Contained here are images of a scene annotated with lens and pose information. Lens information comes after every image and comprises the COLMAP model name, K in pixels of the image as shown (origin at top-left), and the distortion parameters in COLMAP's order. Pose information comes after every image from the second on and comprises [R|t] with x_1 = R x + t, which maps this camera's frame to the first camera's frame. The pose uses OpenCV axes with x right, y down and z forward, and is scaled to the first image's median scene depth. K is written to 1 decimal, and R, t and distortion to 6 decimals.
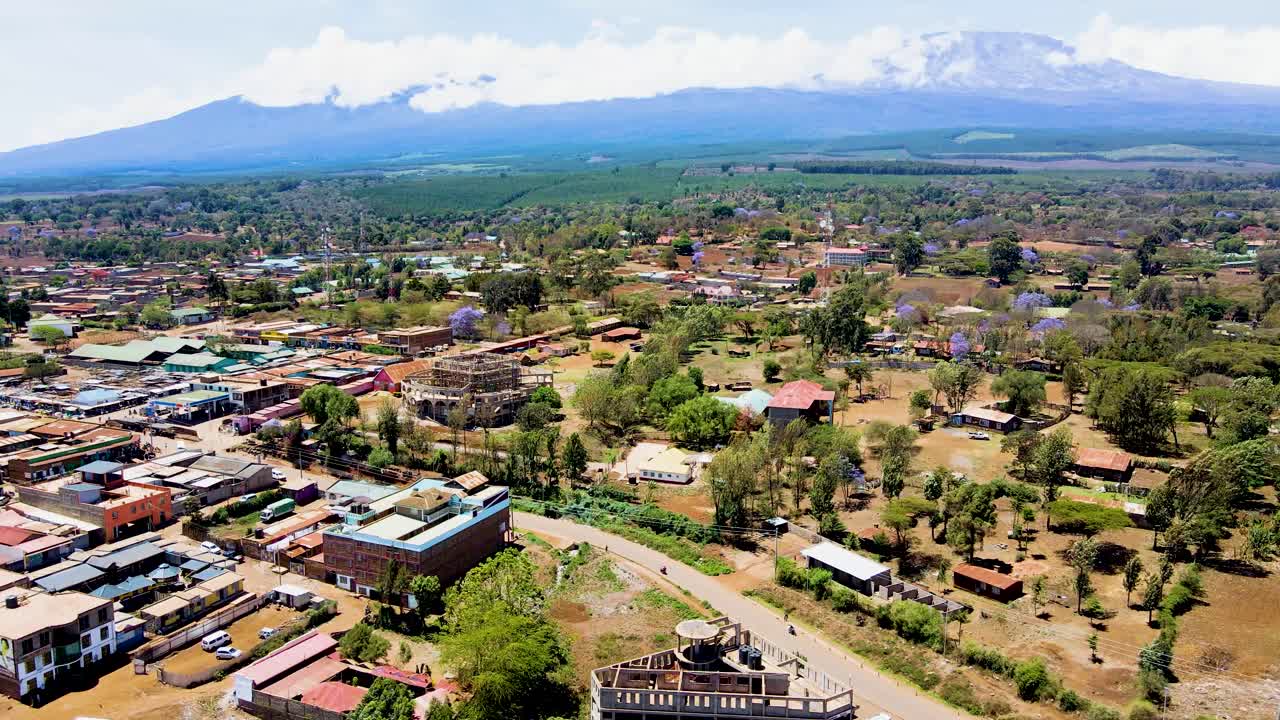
lens RADIAL K [[939.0, 0, 640.0], [0, 939.0, 360.0], [0, 0, 1]] dist [-0.012473, 0.044713]
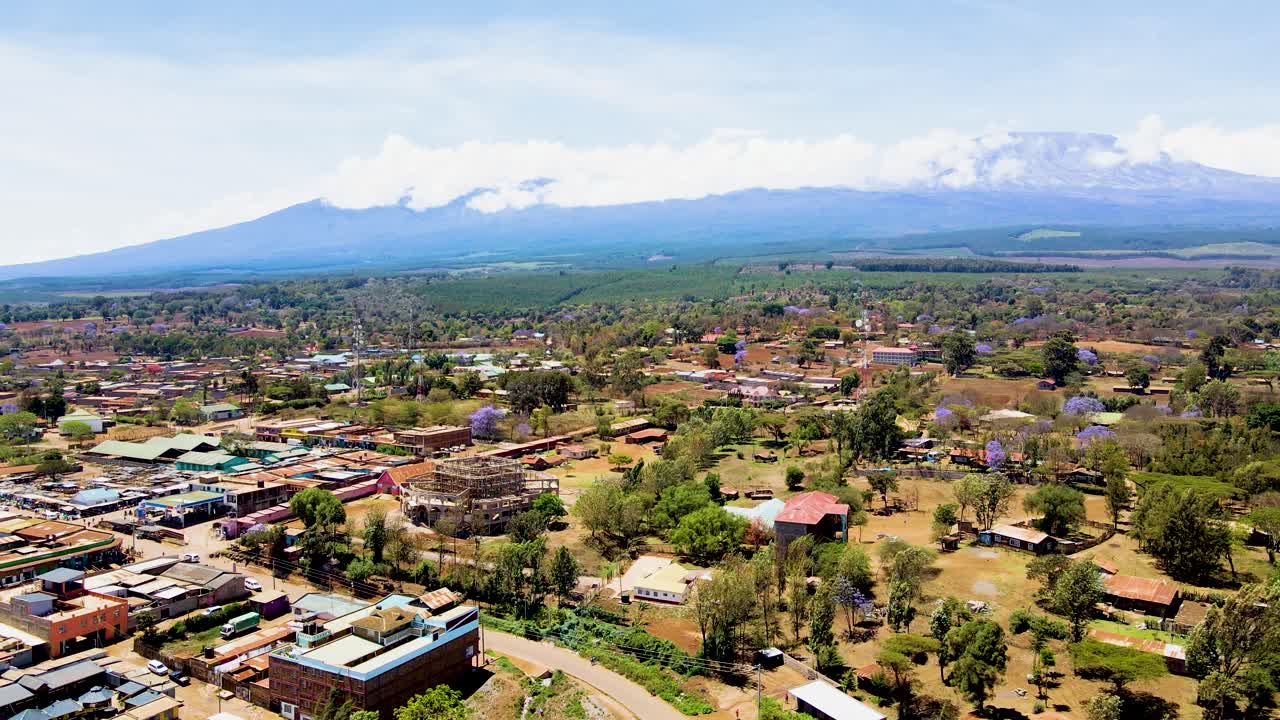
lens RADIAL K [[939.0, 0, 640.0], [0, 939.0, 360.0], [0, 0, 1]] dist [-0.012473, 0.044713]
pose [[0.997751, 0.006258, -0.066729, 0.041382], [-0.013027, 0.994751, -0.101496, -0.007763], [0.065744, 0.102137, 0.992595, 0.034971]]
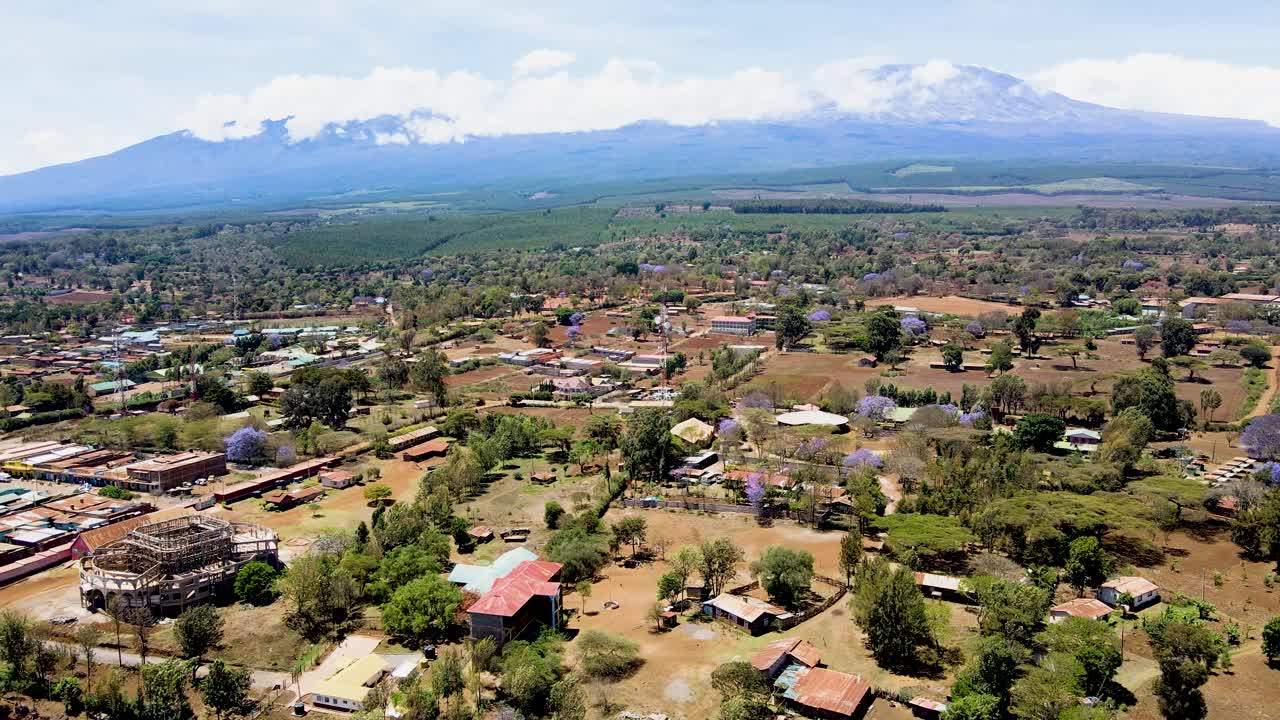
lens RADIAL K [[939.0, 0, 640.0], [0, 939.0, 360.0], [0, 0, 1]] dist [-0.012473, 0.044713]
pose [[0.998885, -0.016266, 0.044321, 0.160736], [0.017639, 0.999371, -0.030761, -0.092000], [-0.043792, 0.031508, 0.998544, 0.093590]]
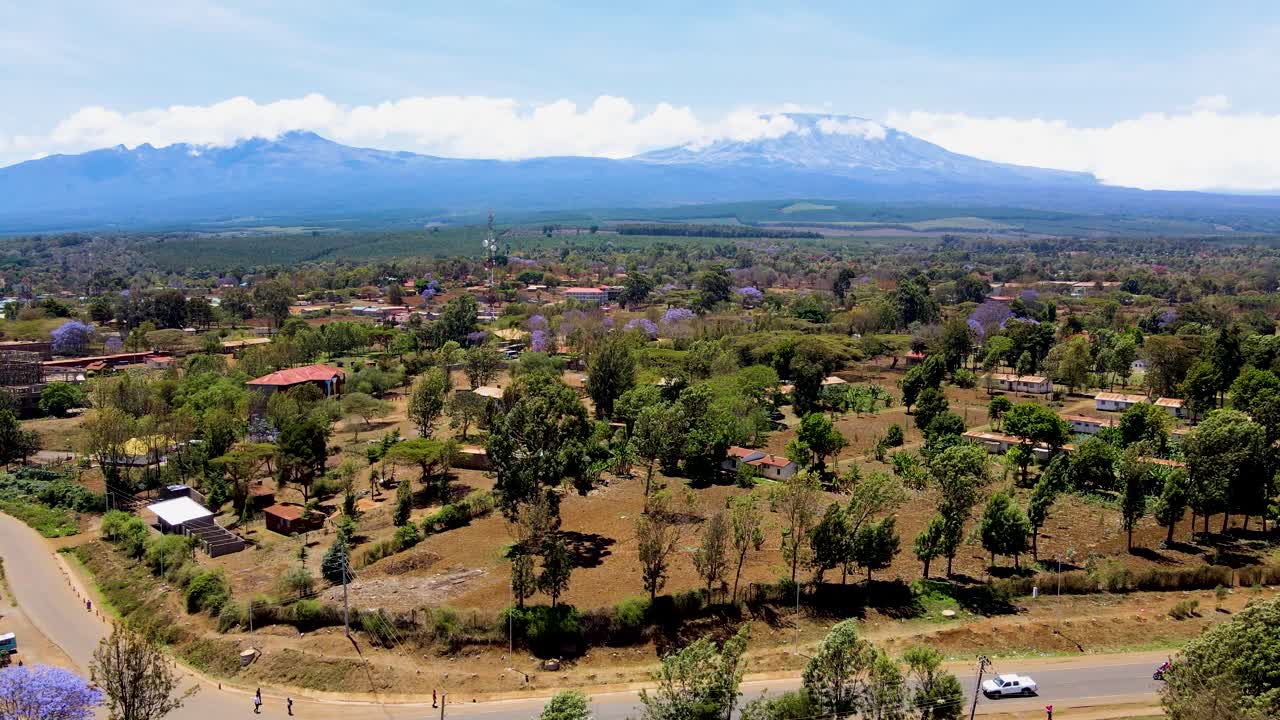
lens RADIAL K [[939.0, 0, 640.0], [0, 939.0, 360.0], [0, 0, 1]] dist [-0.012473, 0.044713]
pose [[0.988512, -0.008564, 0.150901, 0.243671], [0.019604, 0.997224, -0.071828, 0.063981], [-0.149867, 0.073961, 0.985936, -0.001800]]
